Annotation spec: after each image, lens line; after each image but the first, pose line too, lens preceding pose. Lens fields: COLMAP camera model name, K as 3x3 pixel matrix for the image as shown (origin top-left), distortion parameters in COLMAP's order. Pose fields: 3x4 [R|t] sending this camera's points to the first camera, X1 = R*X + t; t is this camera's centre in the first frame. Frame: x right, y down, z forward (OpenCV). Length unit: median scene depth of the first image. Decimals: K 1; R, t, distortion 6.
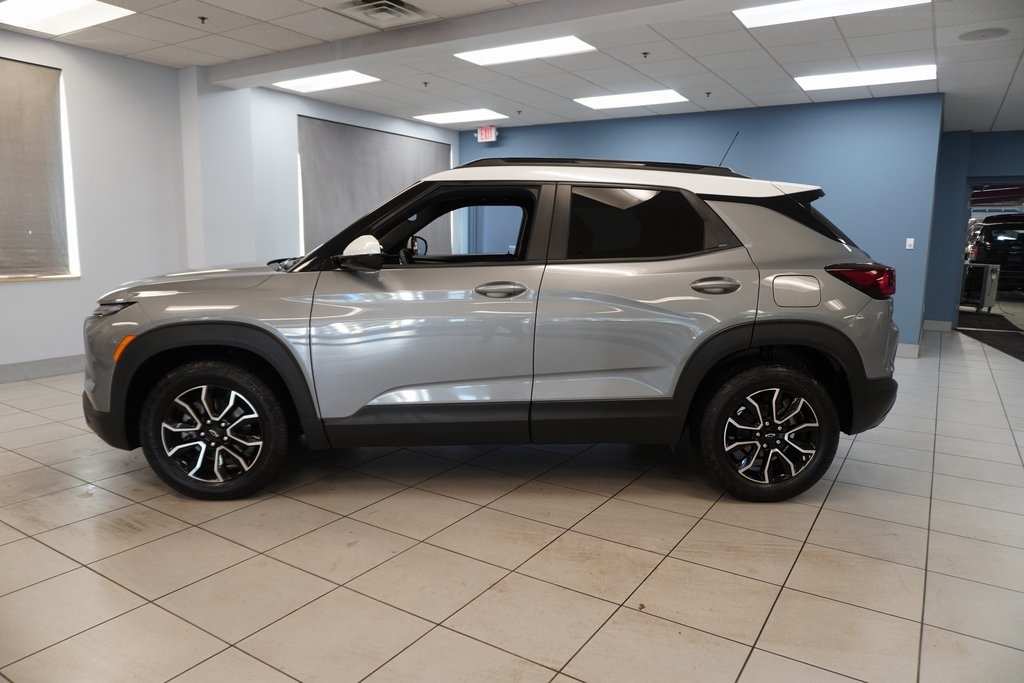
lens RADIAL K [[687.1, 0, 514.7], [0, 687.1, 340.6], [0, 0, 1]] dist [-0.047184, 0.035253]
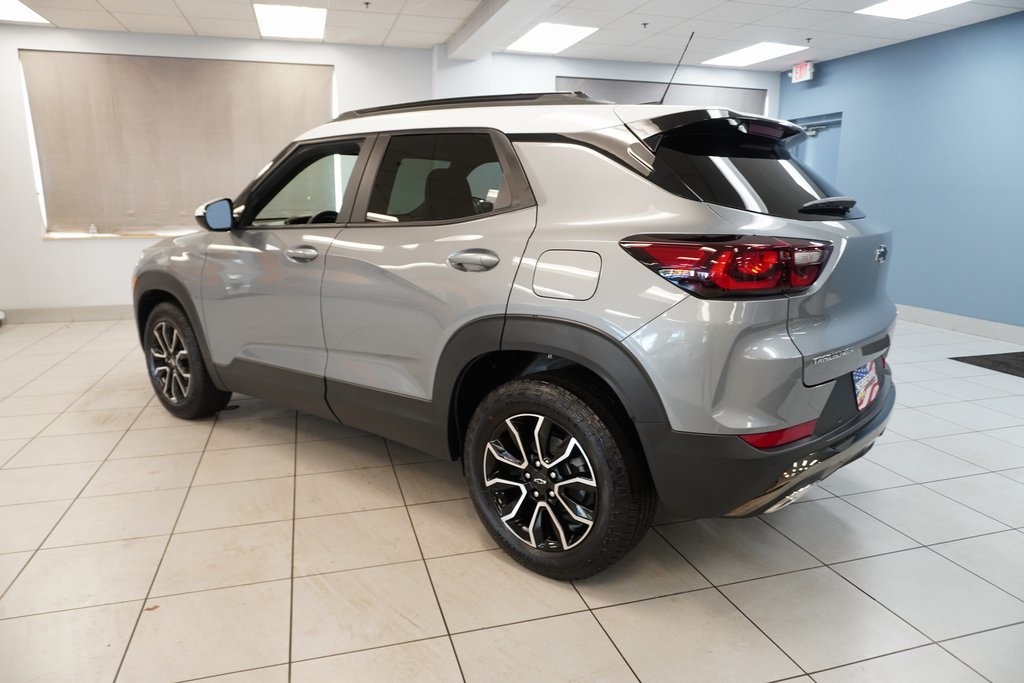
lens RADIAL K [[687.1, 0, 514.7], [0, 687.1, 340.6], [0, 0, 1]] dist [-0.047184, 0.035253]
pose [[0.755737, 0.122346, -0.643346, 0.771497], [-0.088647, 0.992463, 0.084605, -0.058163], [0.648848, -0.006908, 0.760887, 0.447651]]
